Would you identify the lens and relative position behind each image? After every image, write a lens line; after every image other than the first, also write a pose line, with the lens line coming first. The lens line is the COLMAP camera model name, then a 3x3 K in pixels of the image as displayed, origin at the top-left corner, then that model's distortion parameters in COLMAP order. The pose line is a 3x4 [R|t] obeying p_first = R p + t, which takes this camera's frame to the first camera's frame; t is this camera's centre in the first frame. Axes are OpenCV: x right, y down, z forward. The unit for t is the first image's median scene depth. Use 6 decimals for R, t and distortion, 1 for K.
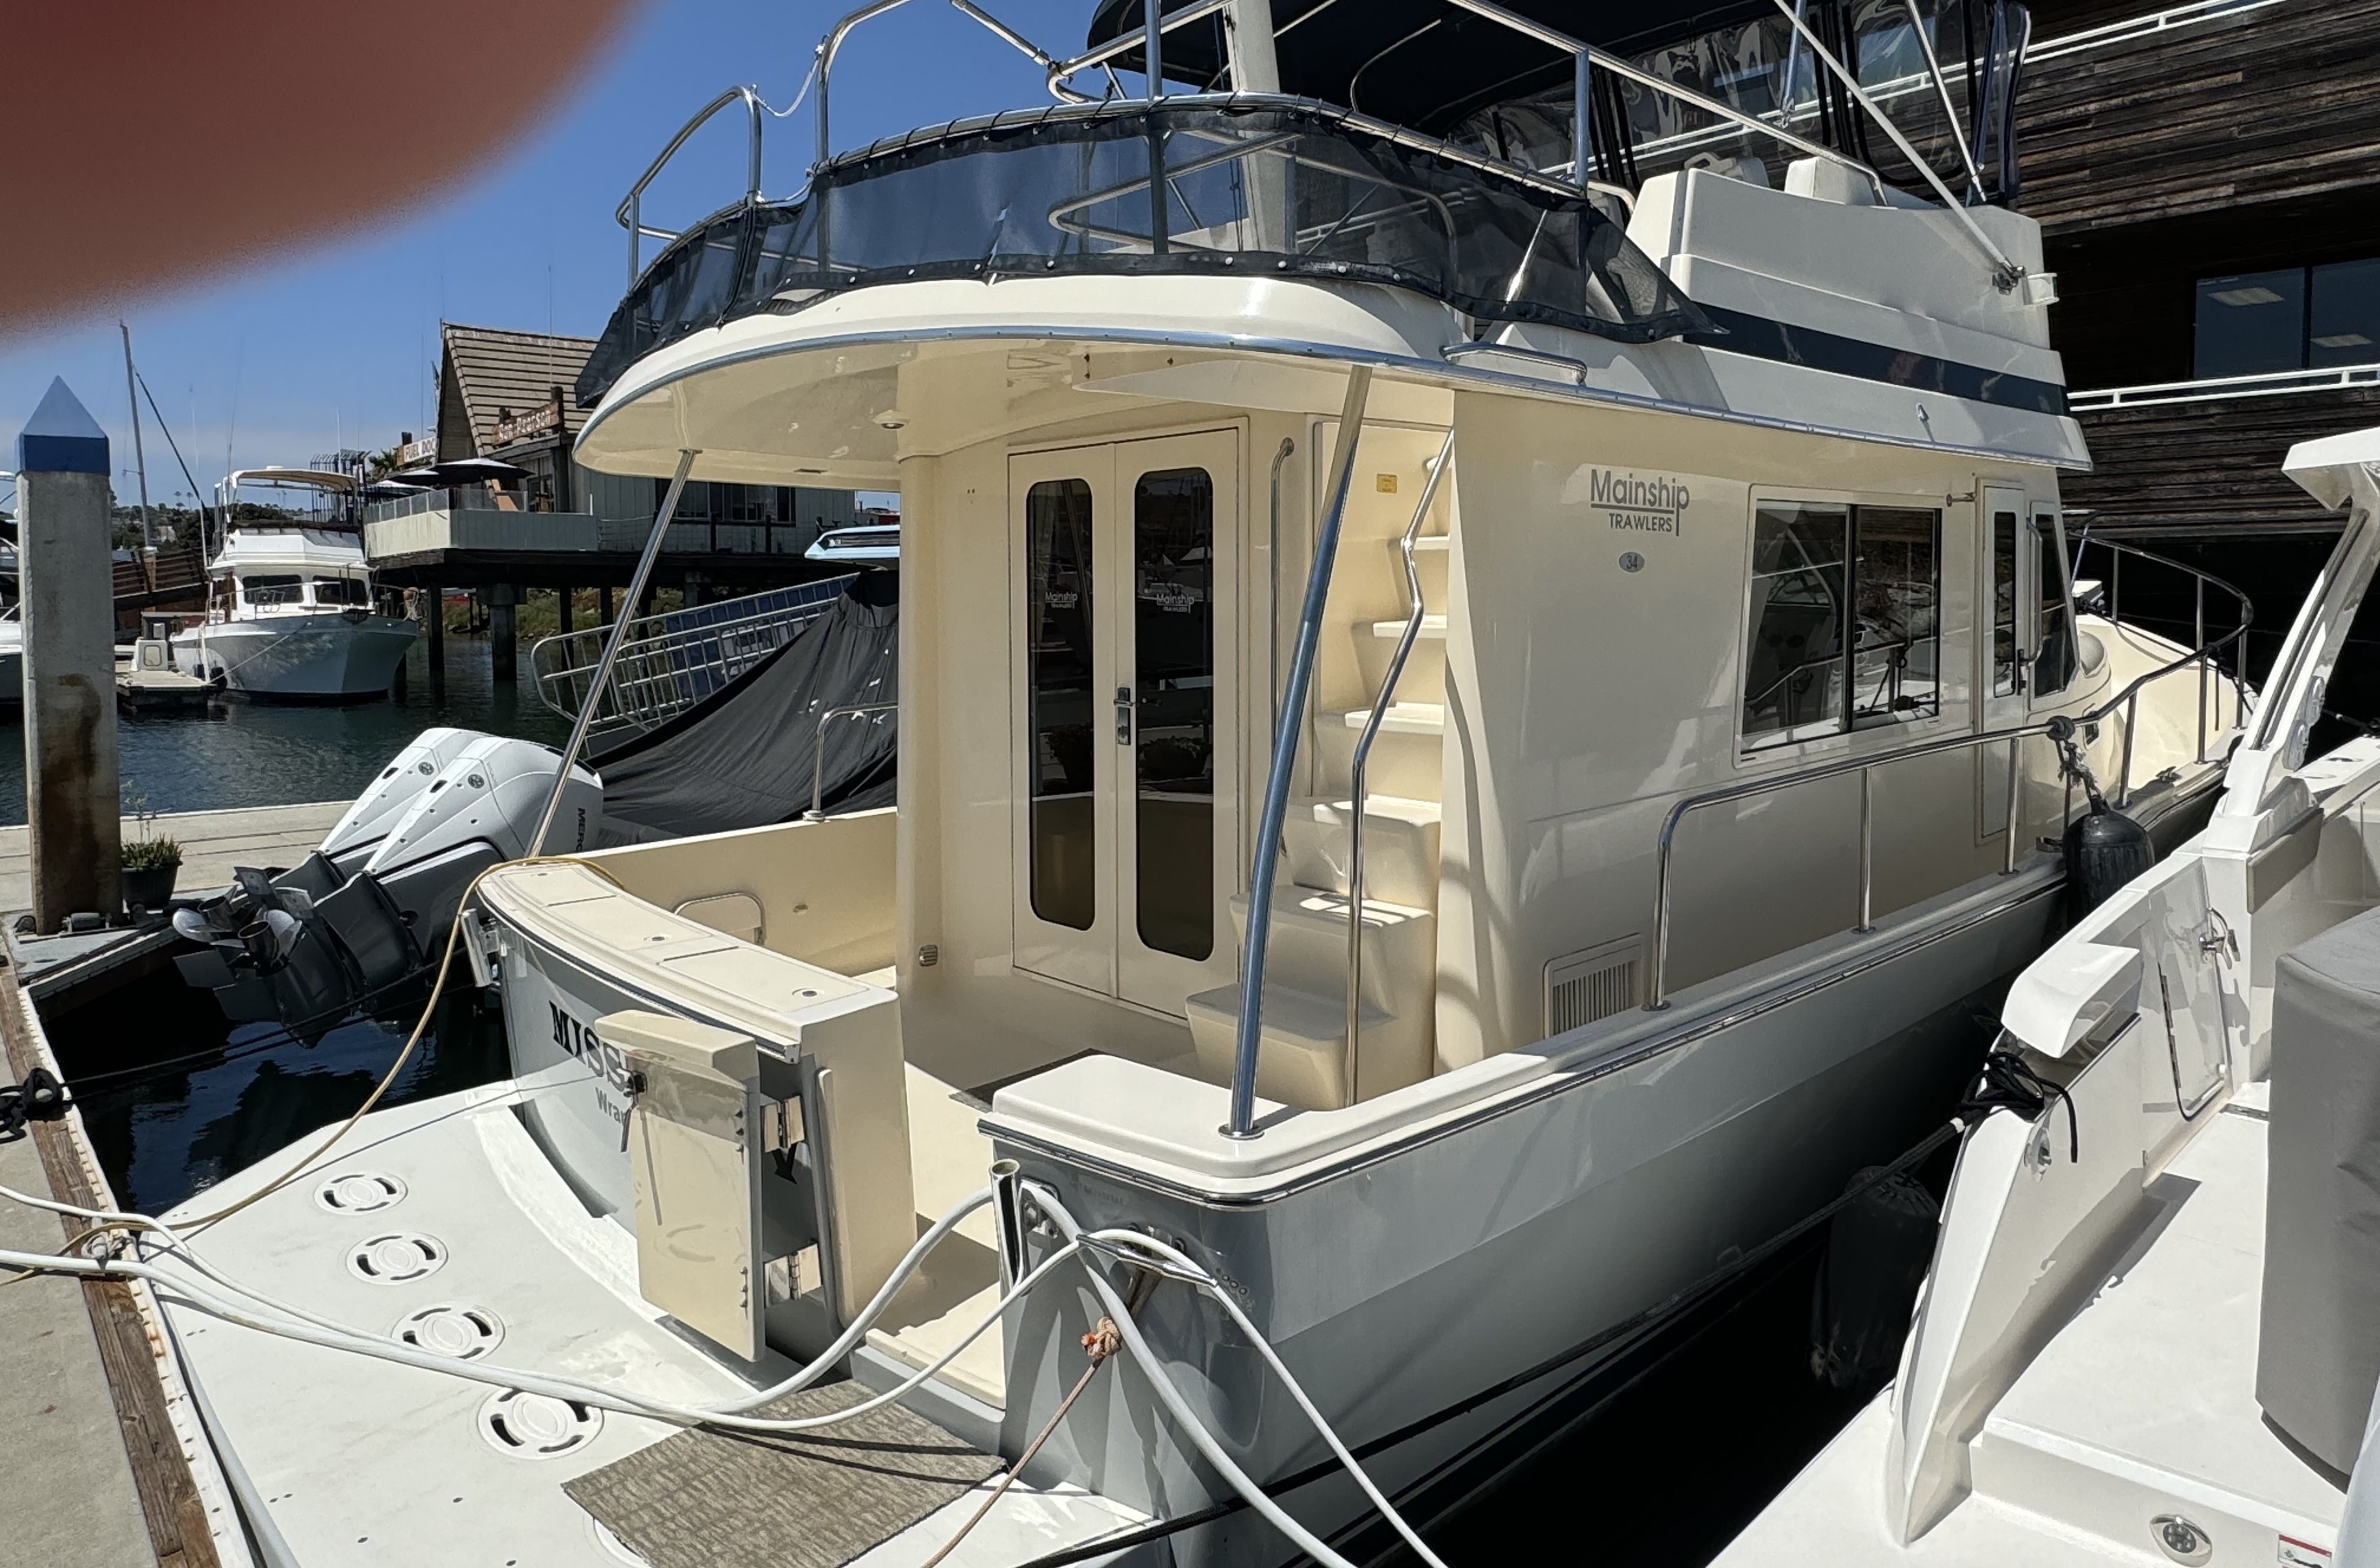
lens RADIAL K [[1527.2, 0, 1155.4], [0, 1527.2, 660.0], [0, 0, 1]] dist [-0.004446, 0.005367]
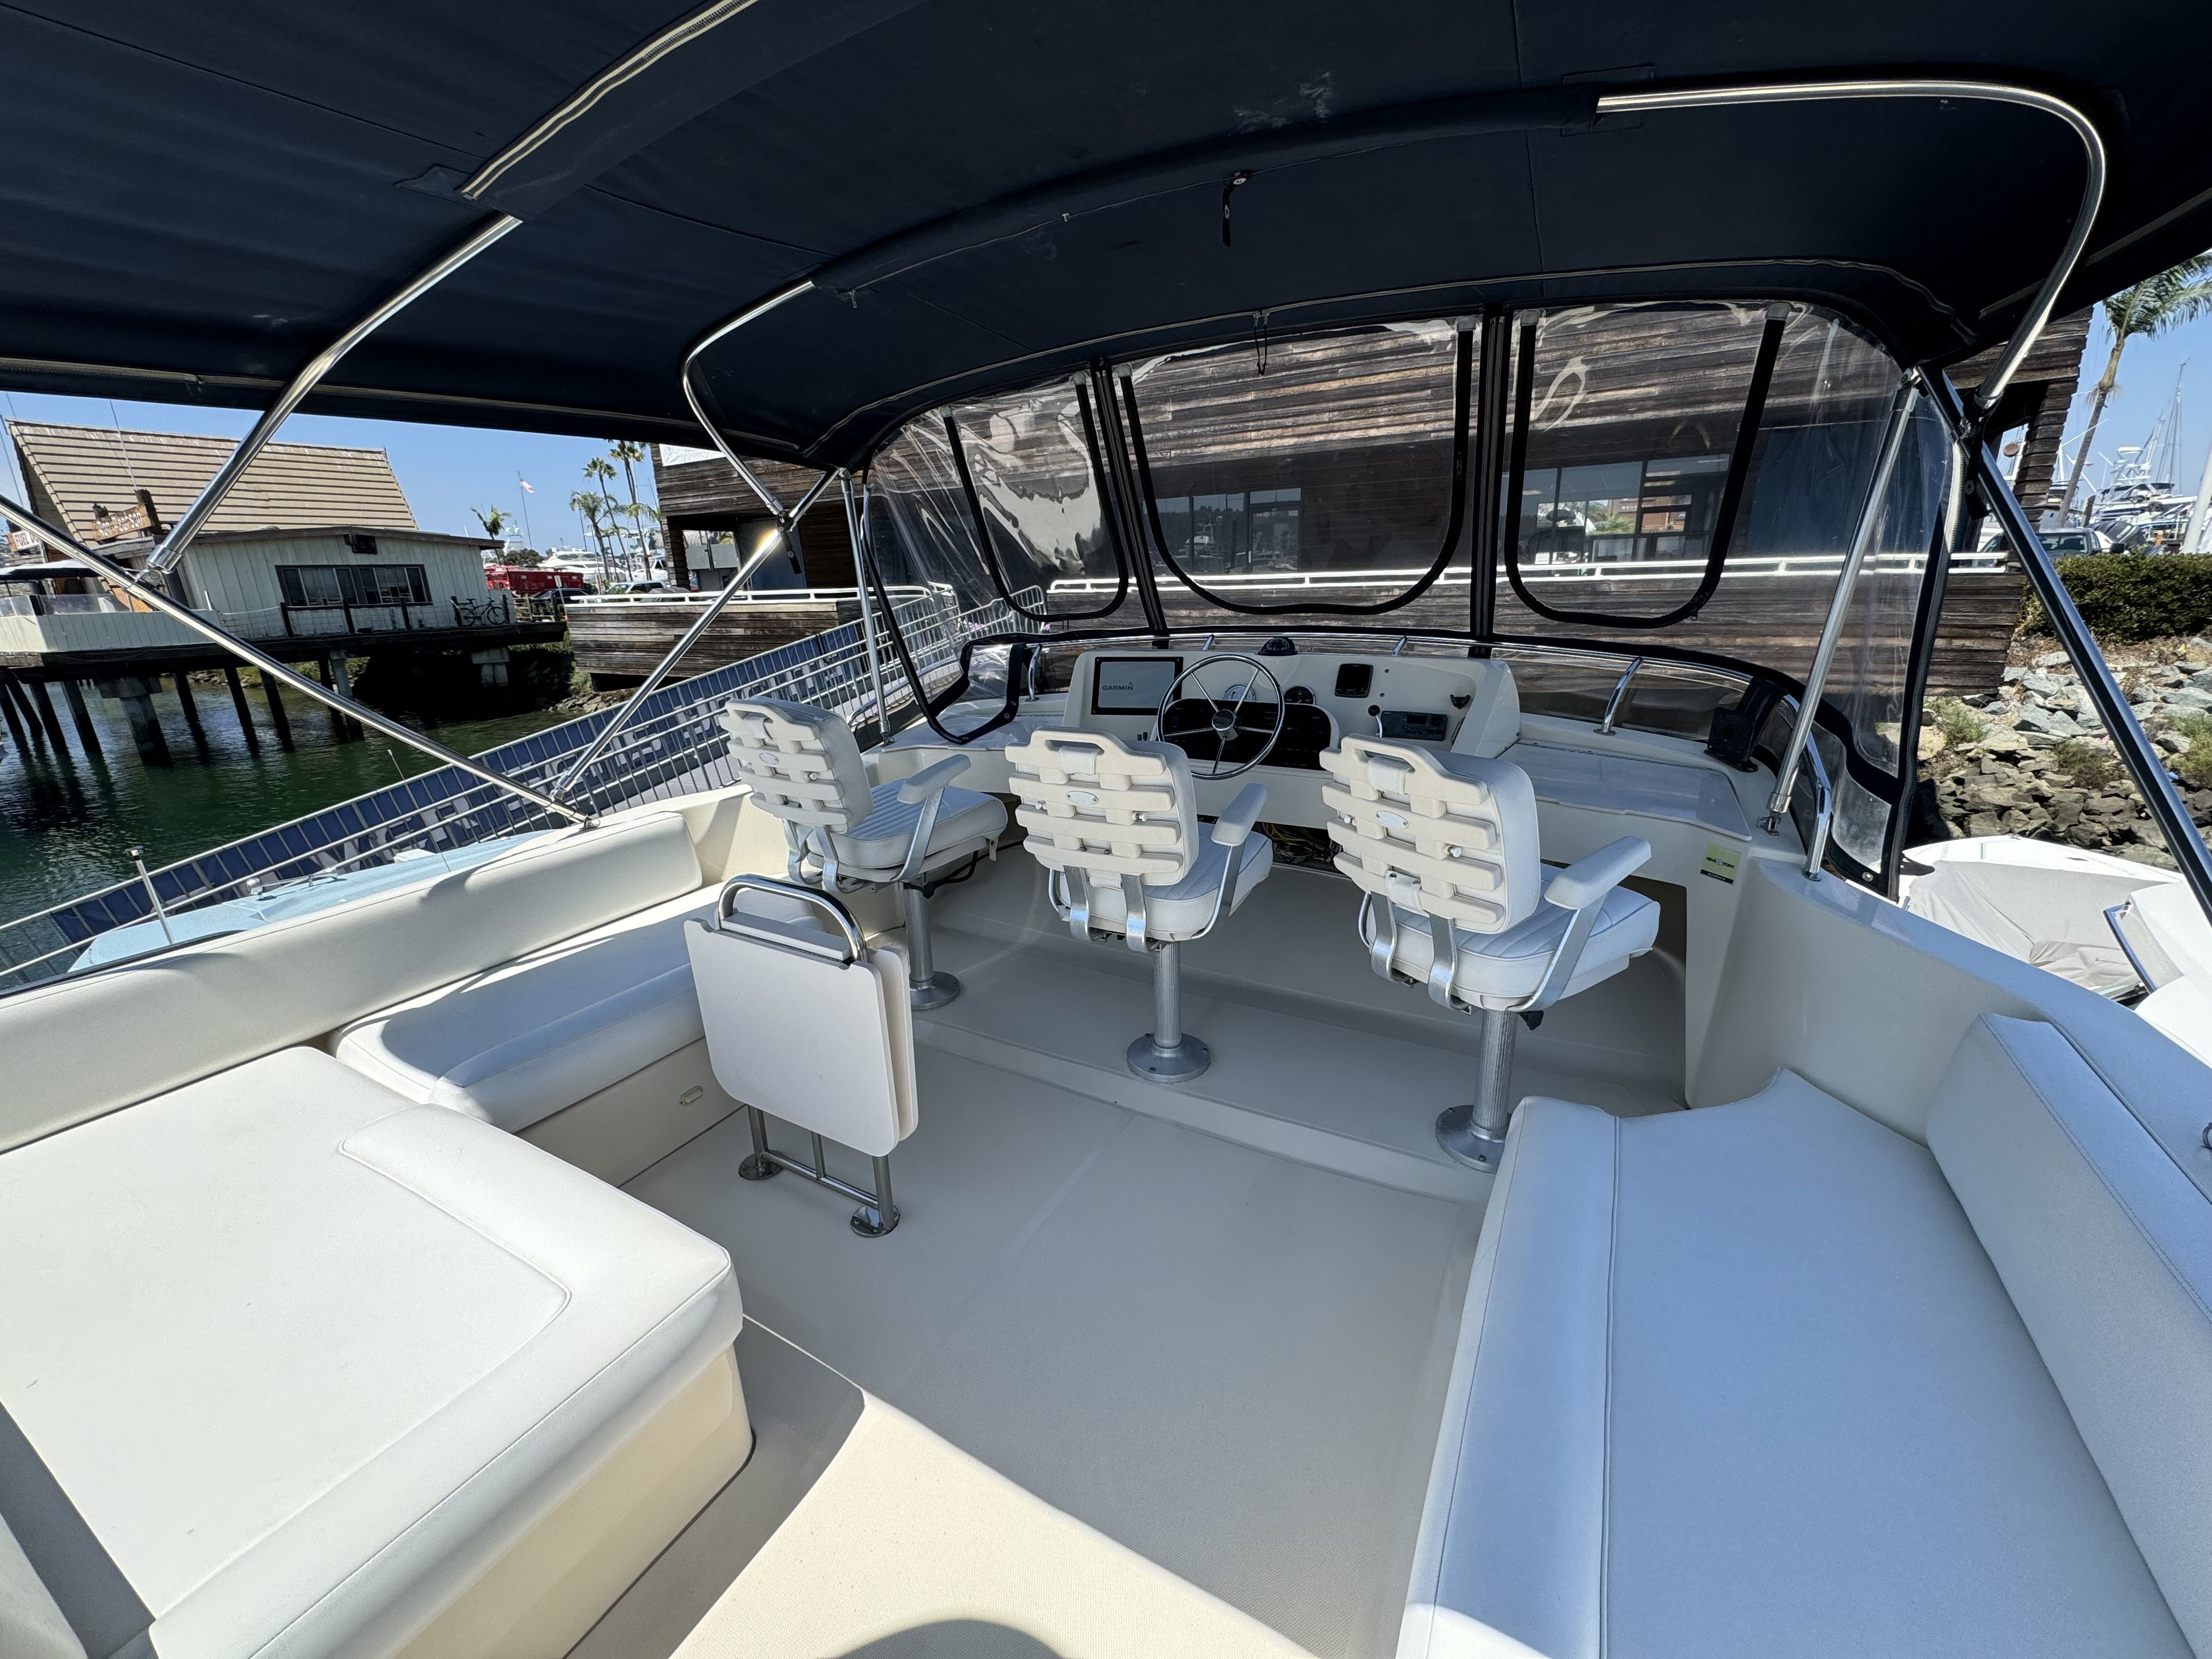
lens RADIAL K [[884.0, 0, 1105.3], [0, 884.0, 819.4], [0, 0, 1]] dist [-0.003082, 0.000065]
pose [[0.940991, -0.119581, 0.316602, 0.082503], [0.046664, 0.972405, 0.228584, -0.155328], [-0.335200, -0.200321, 0.920604, 0.344996]]
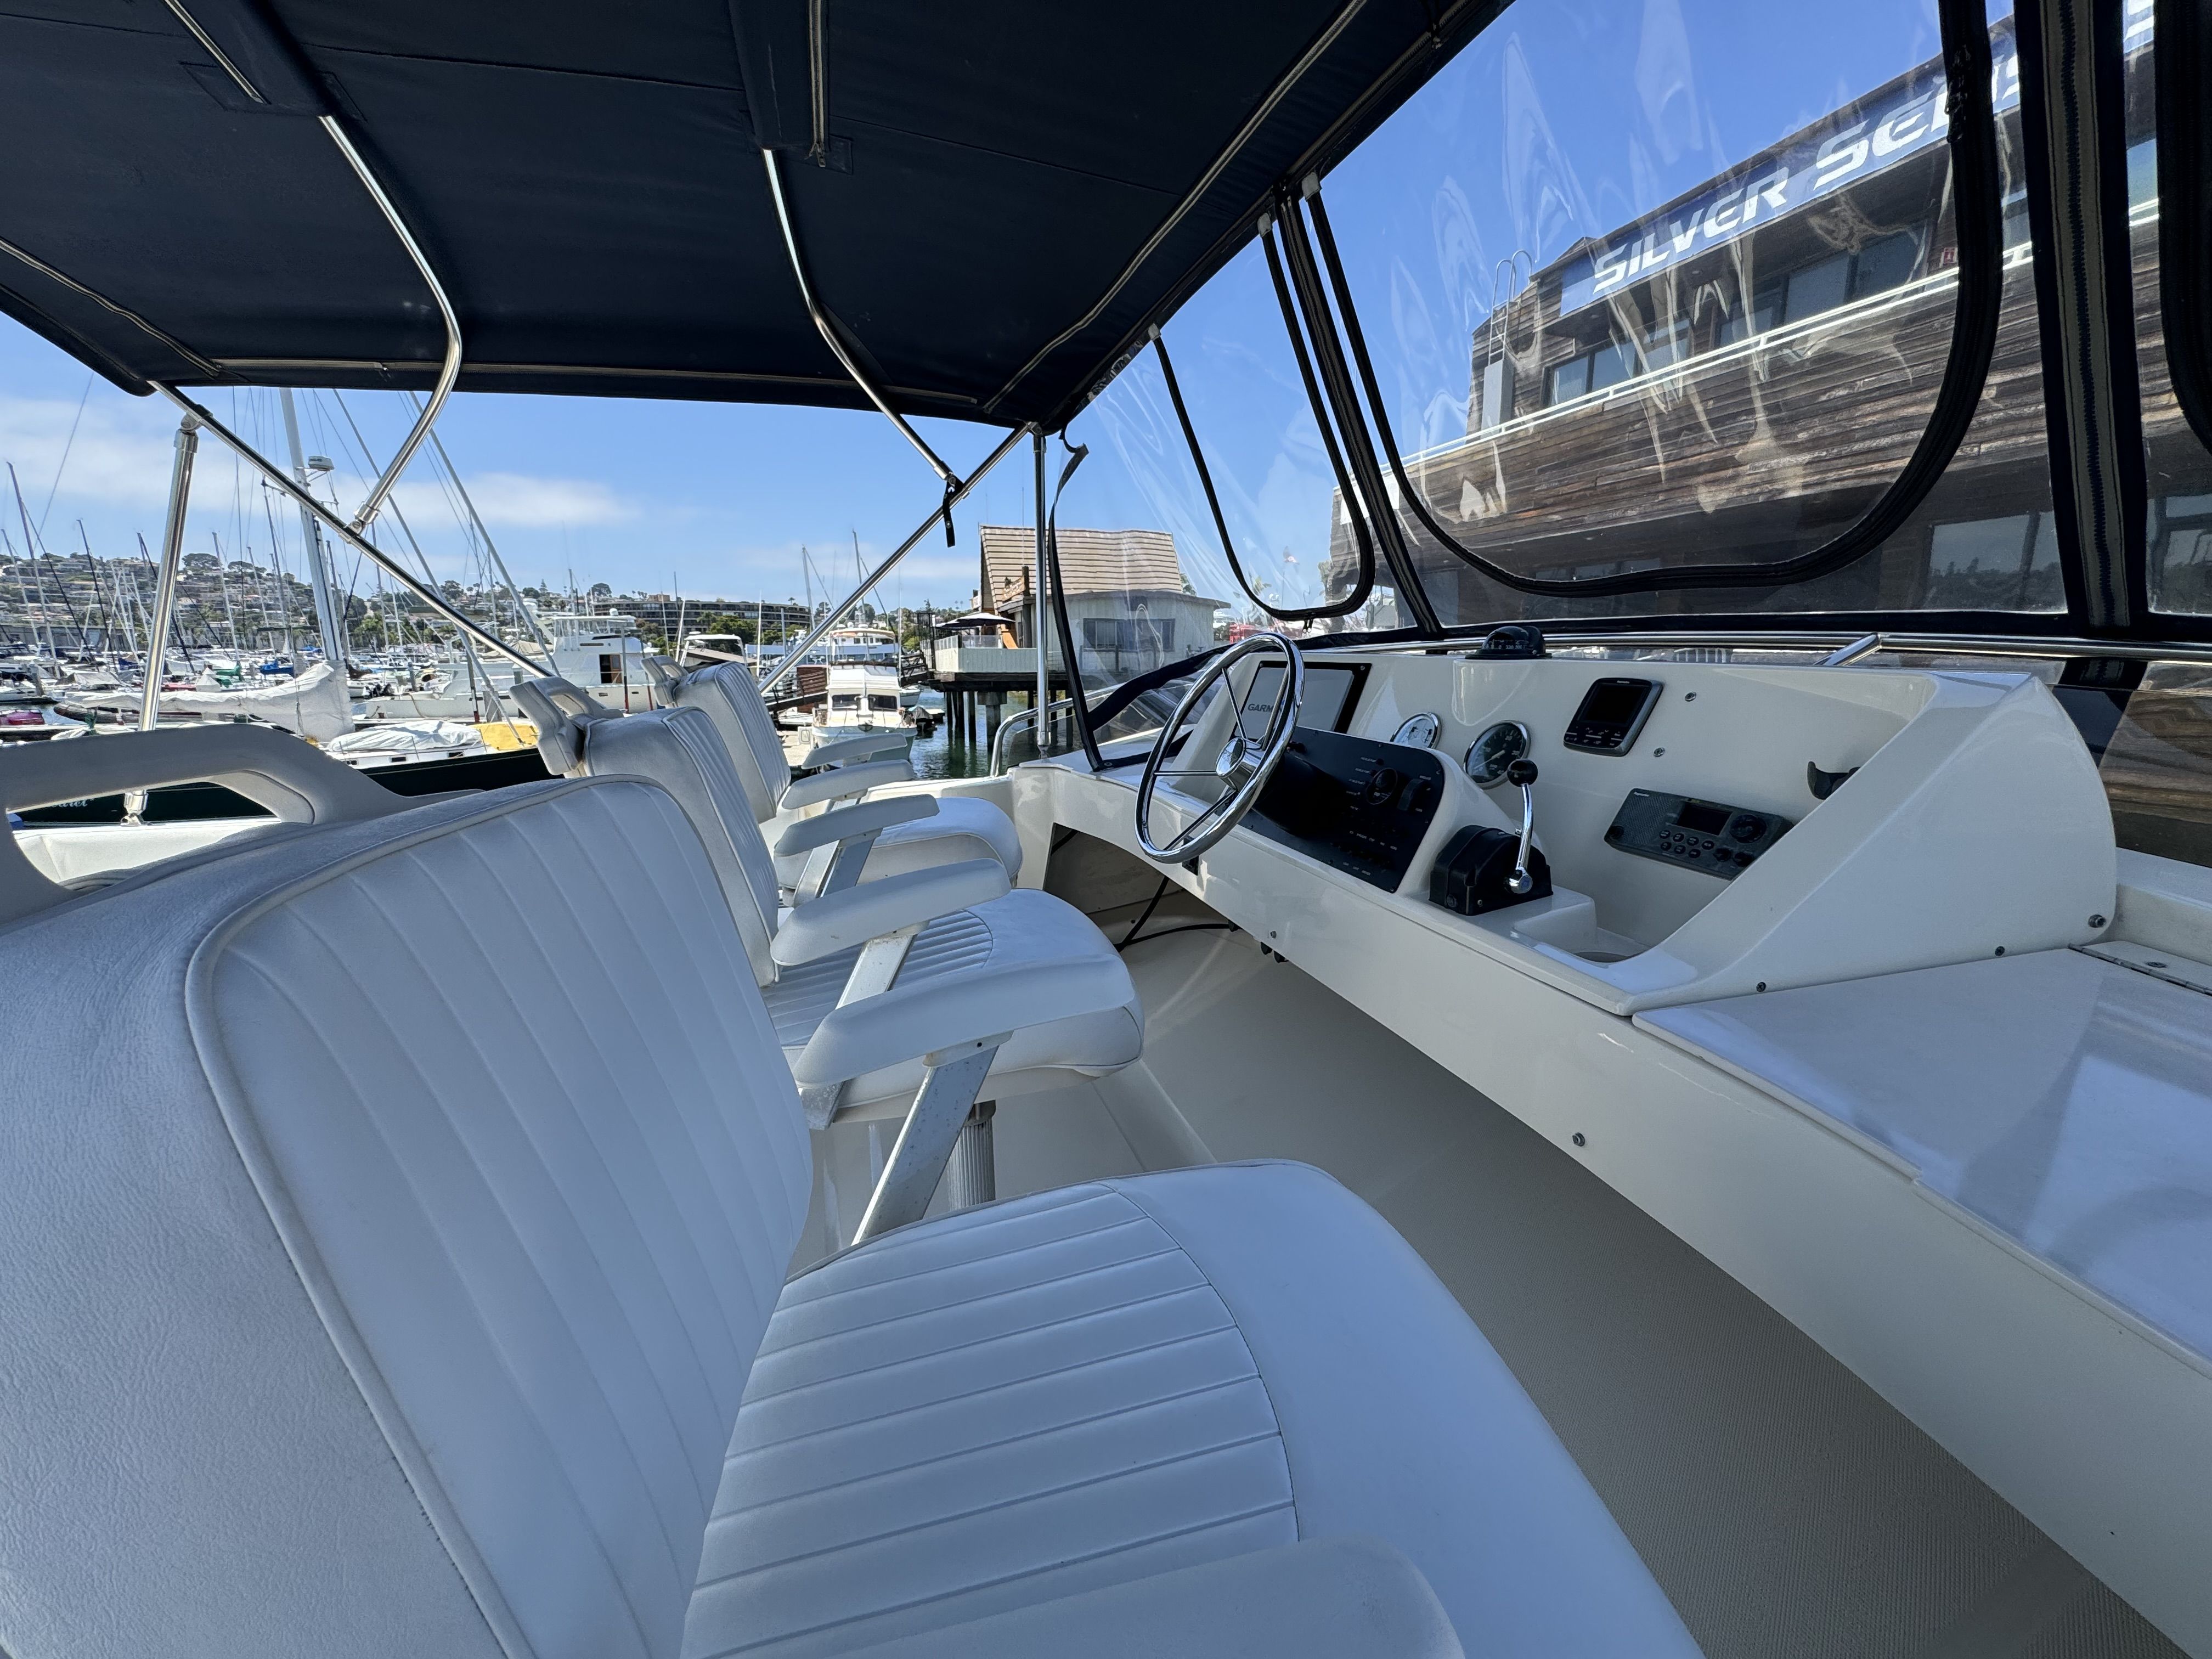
lens RADIAL K [[884.0, 0, 1104.1], [0, 884.0, 826.5], [0, 0, 1]] dist [-0.003082, 0.000065]
pose [[0.914273, 0.076988, -0.397716, 0.185023], [-0.015429, 0.987680, 0.155723, -0.140559], [0.404805, -0.136237, 0.904197, 0.410340]]
